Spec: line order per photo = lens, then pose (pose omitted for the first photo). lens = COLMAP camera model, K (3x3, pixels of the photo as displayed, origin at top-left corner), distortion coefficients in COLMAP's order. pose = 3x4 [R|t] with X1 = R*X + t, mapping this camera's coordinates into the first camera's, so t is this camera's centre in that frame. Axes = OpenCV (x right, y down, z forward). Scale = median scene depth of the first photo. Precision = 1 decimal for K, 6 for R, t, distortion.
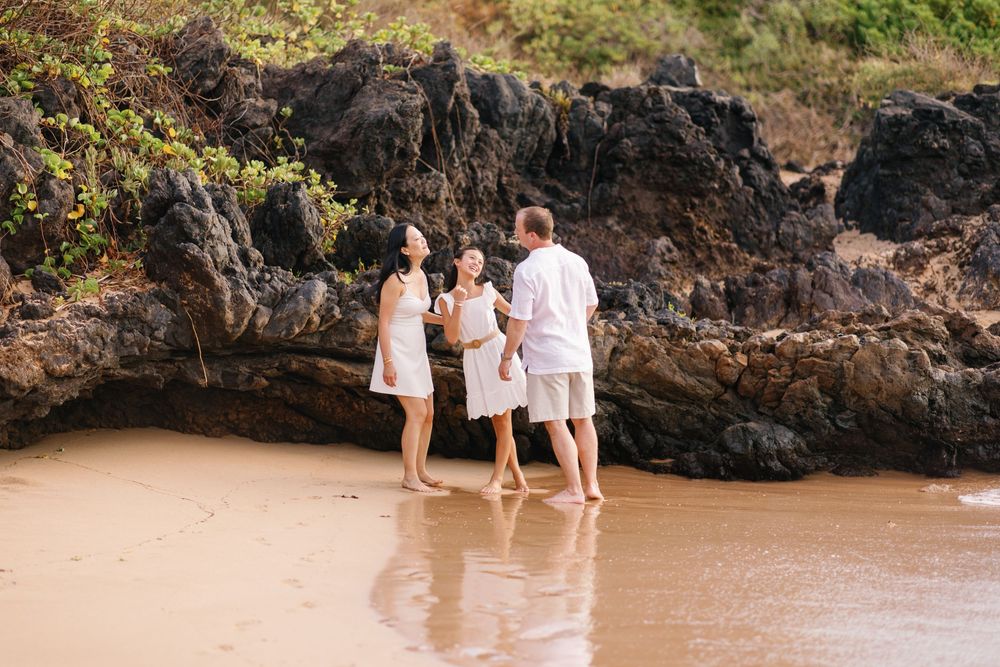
lens RADIAL K [[2365.2, 0, 500.2], [0, 2365.2, 333.9], [0, 0, 1]] dist [0.015086, 0.000000]
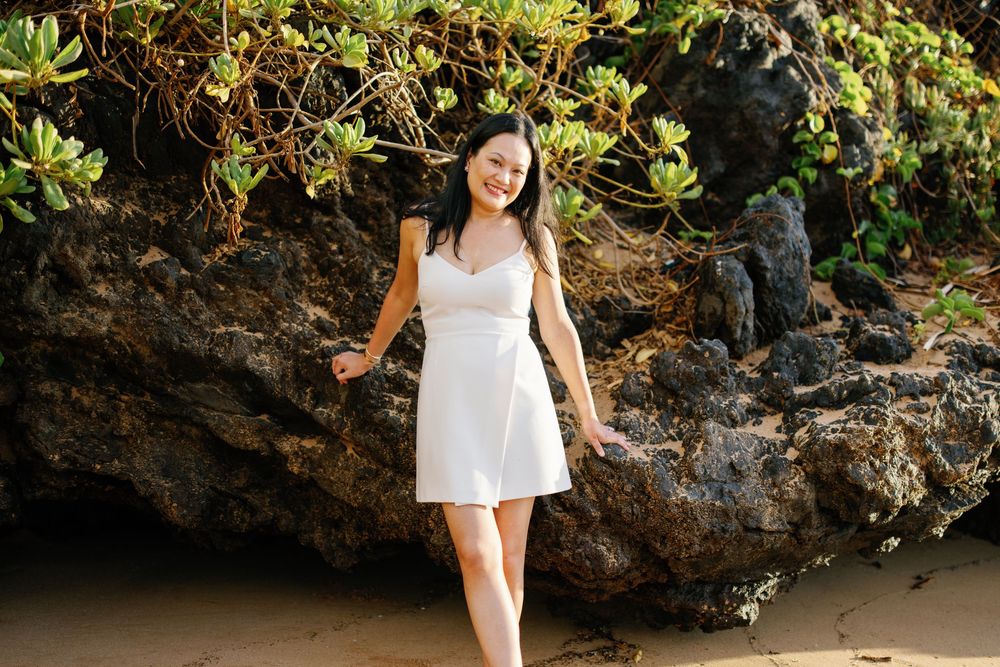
lens RADIAL K [[1455.0, 0, 500.0], [0, 1455.0, 333.4], [0, 0, 1]] dist [0.024429, 0.000000]
pose [[0.986556, 0.088711, -0.137248, -0.205165], [-0.083810, 0.995634, 0.041098, -0.016477], [0.140295, -0.029043, 0.989684, 0.575874]]
